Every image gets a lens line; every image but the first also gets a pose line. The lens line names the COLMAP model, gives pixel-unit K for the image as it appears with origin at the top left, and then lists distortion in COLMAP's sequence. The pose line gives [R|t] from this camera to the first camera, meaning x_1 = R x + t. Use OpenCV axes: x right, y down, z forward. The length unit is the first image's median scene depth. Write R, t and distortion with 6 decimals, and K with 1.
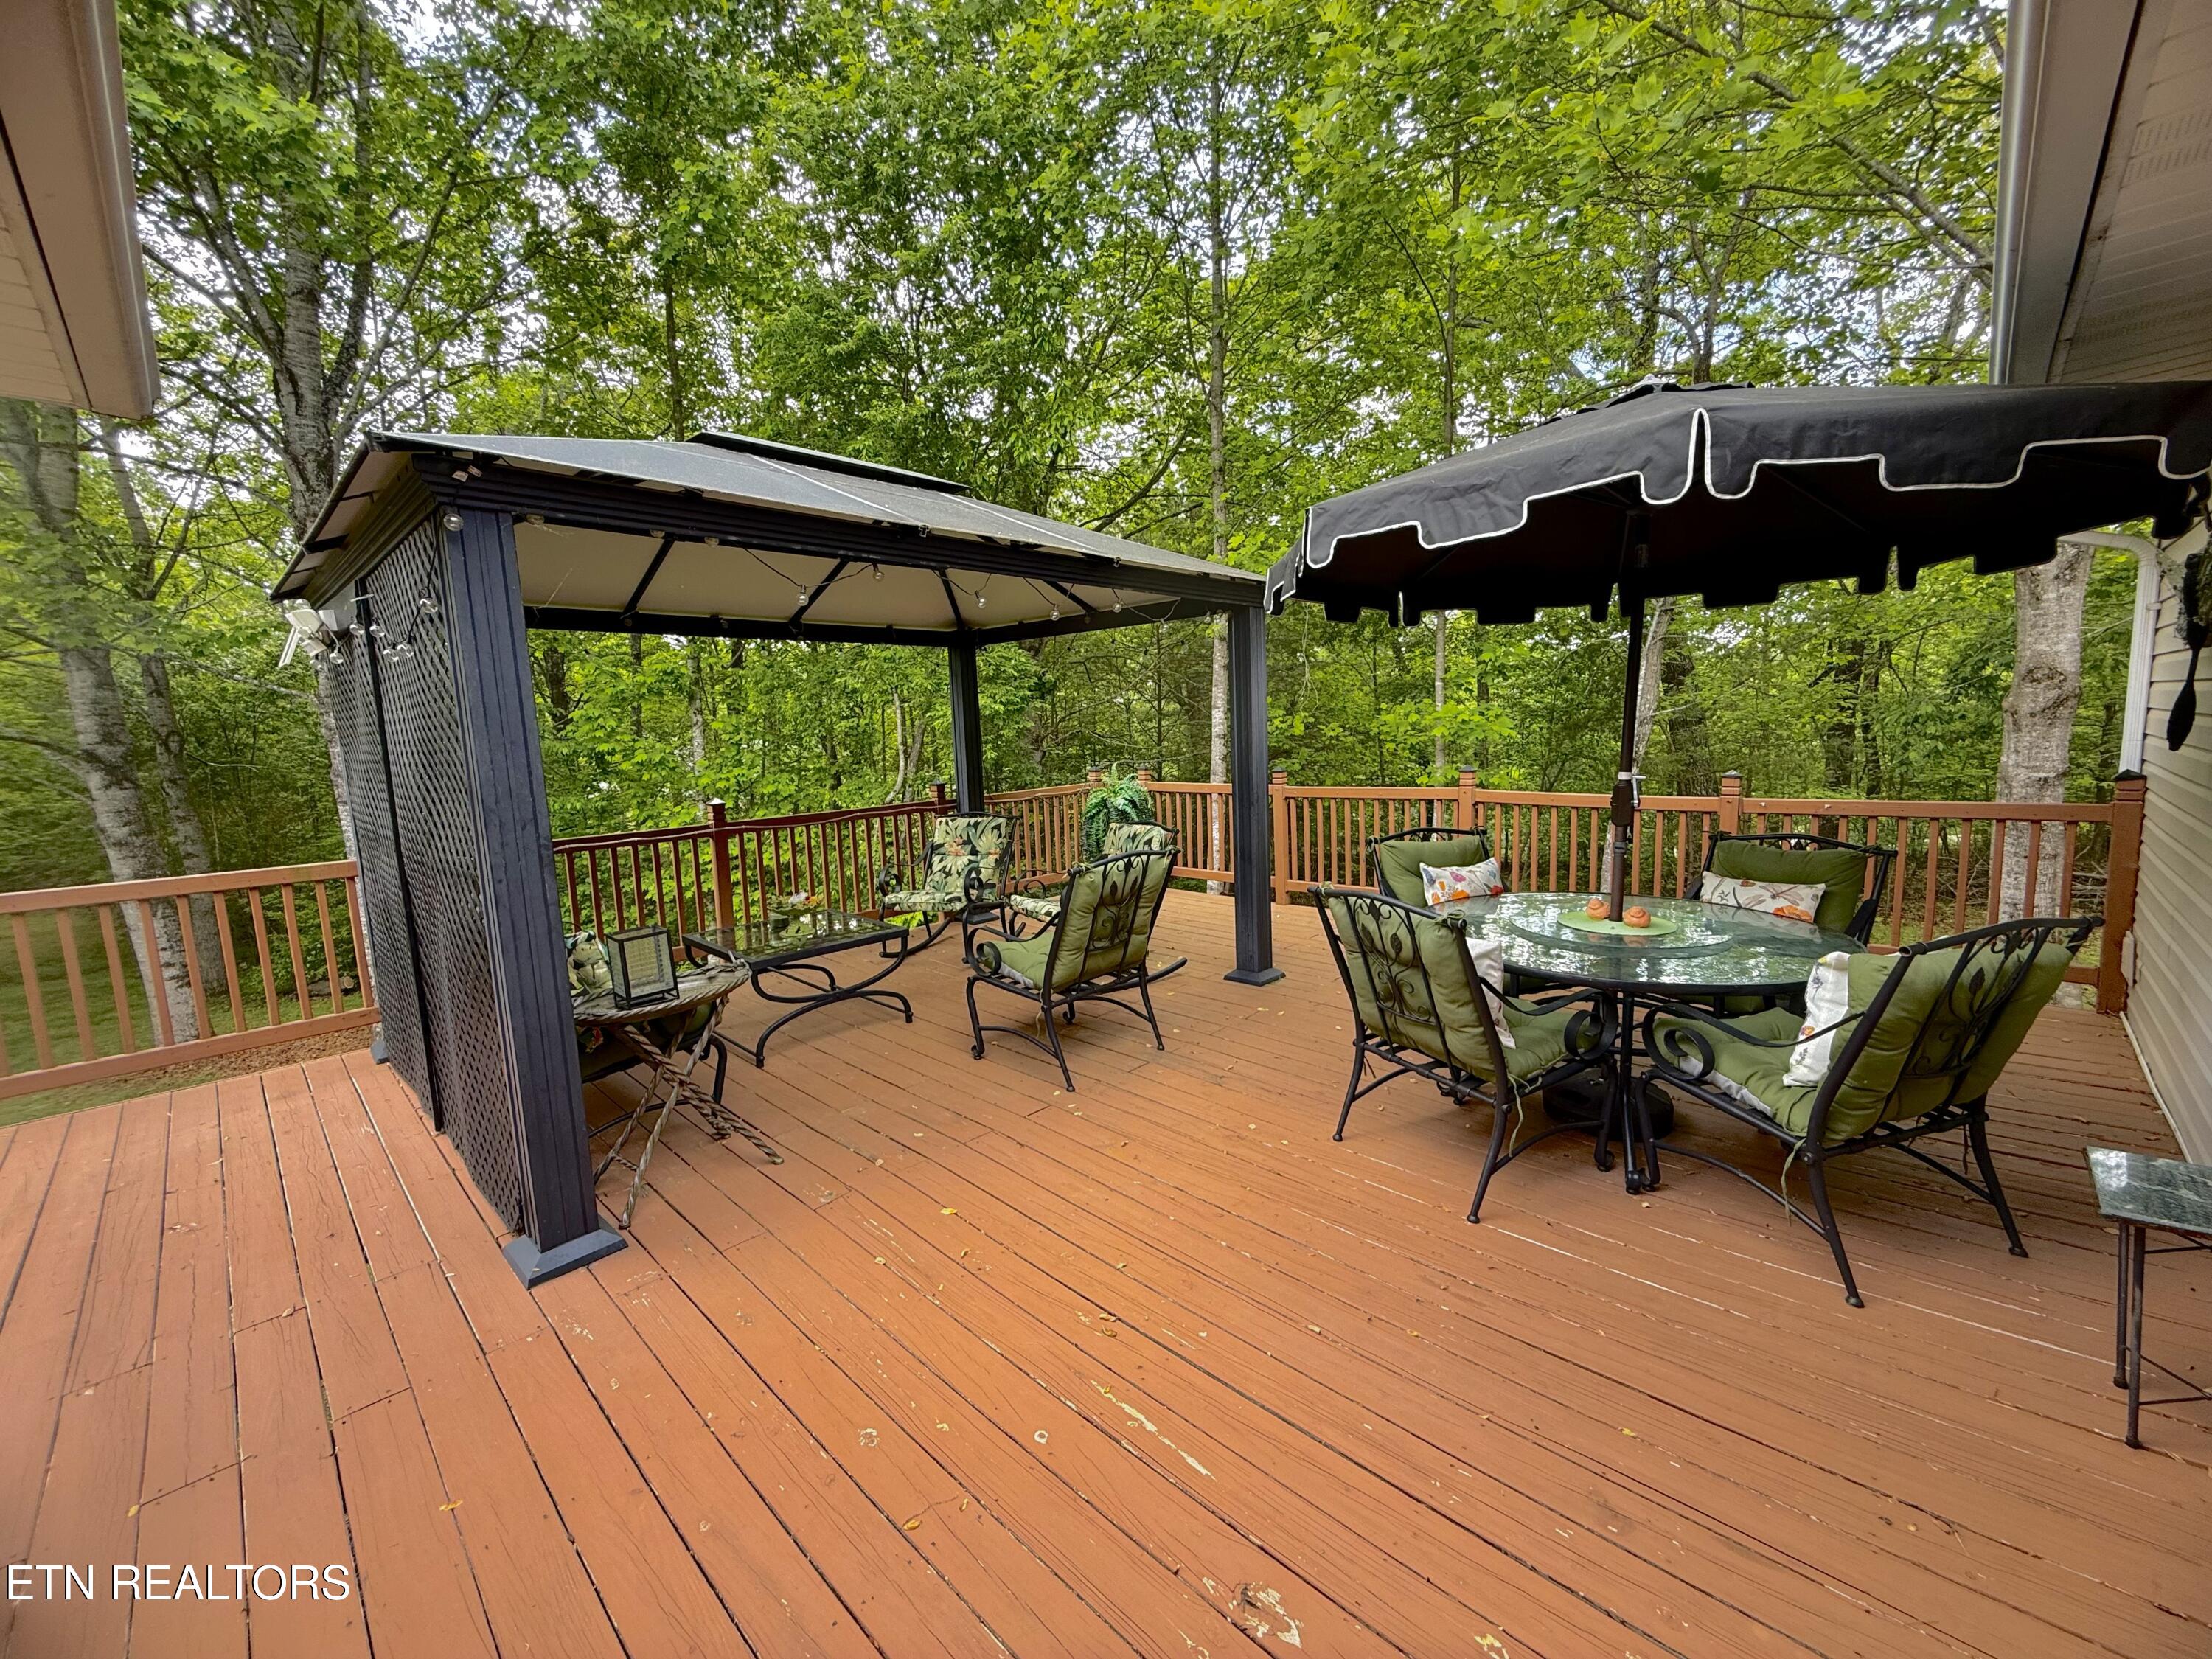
lens RADIAL K [[880.3, 0, 1104.3], [0, 880.3, 825.8], [0, 0, 1]] dist [0.003654, 0.000039]
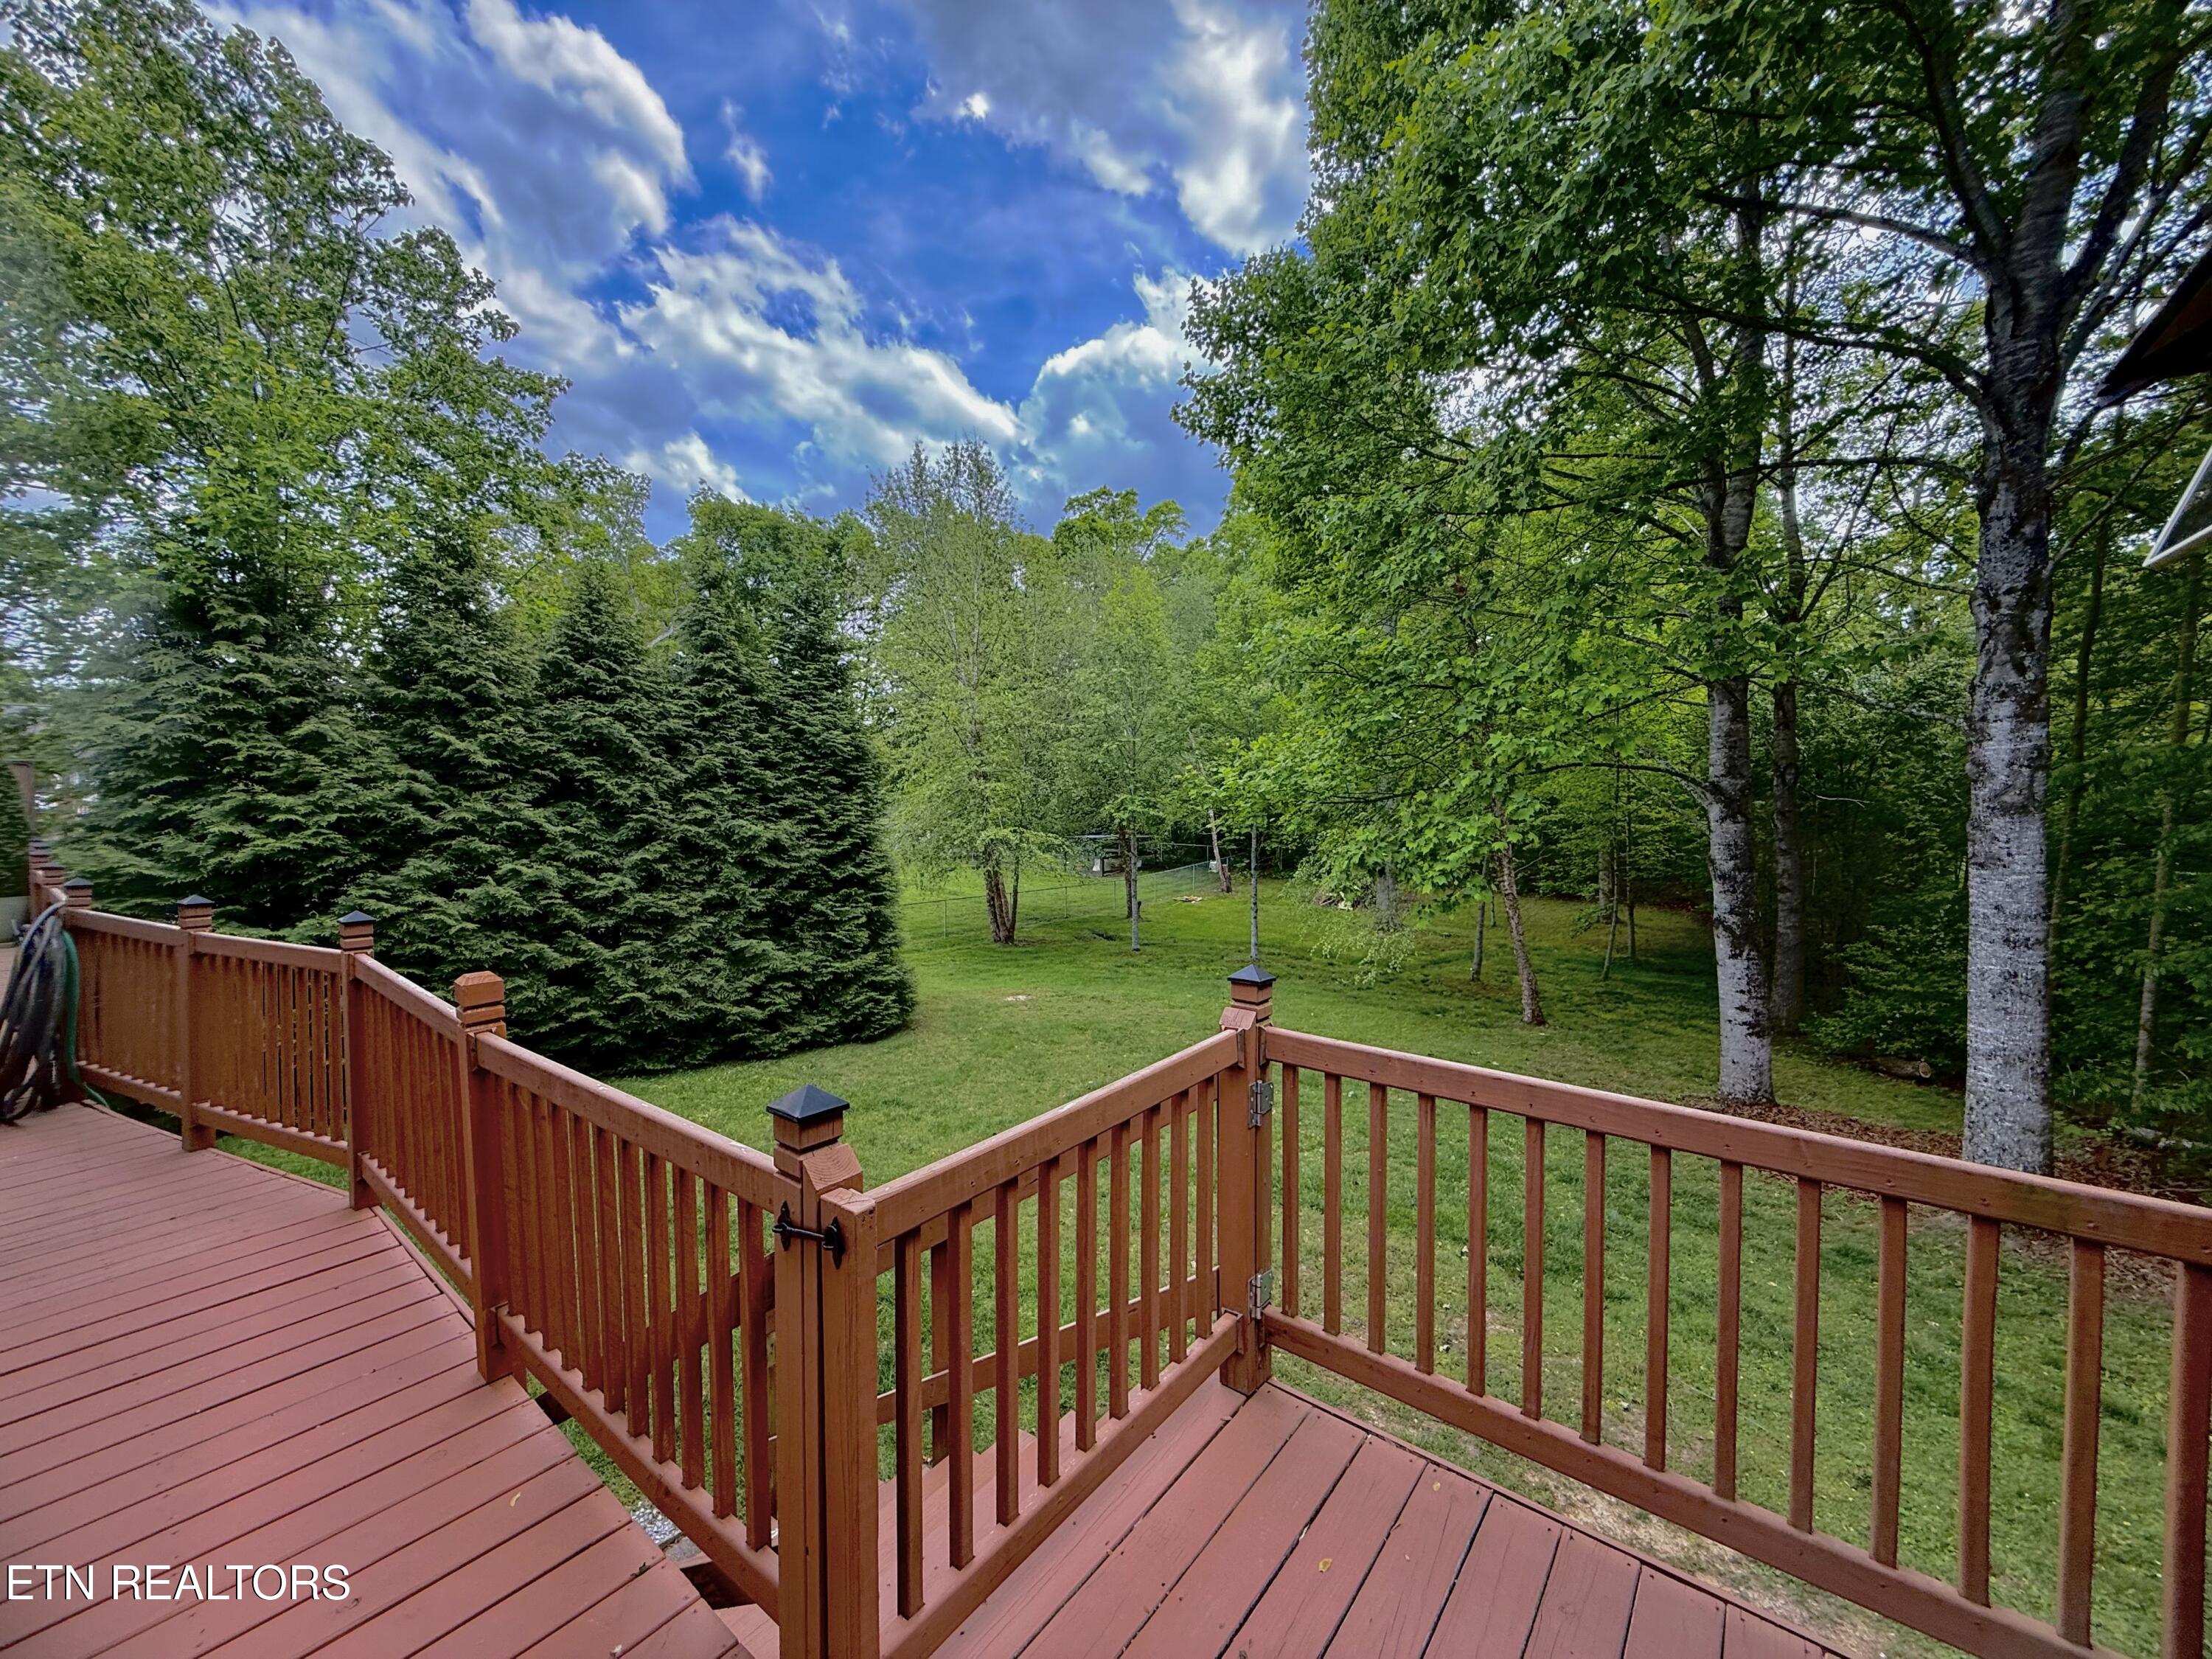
lens RADIAL K [[880.3, 0, 1104.3], [0, 880.3, 825.8], [0, 0, 1]] dist [0.003654, 0.000039]
pose [[0.101720, 0.082337, -0.991400, -0.208090], [-0.113982, 0.990971, 0.070606, -0.026597], [0.988262, 0.105820, 0.110186, 0.197528]]
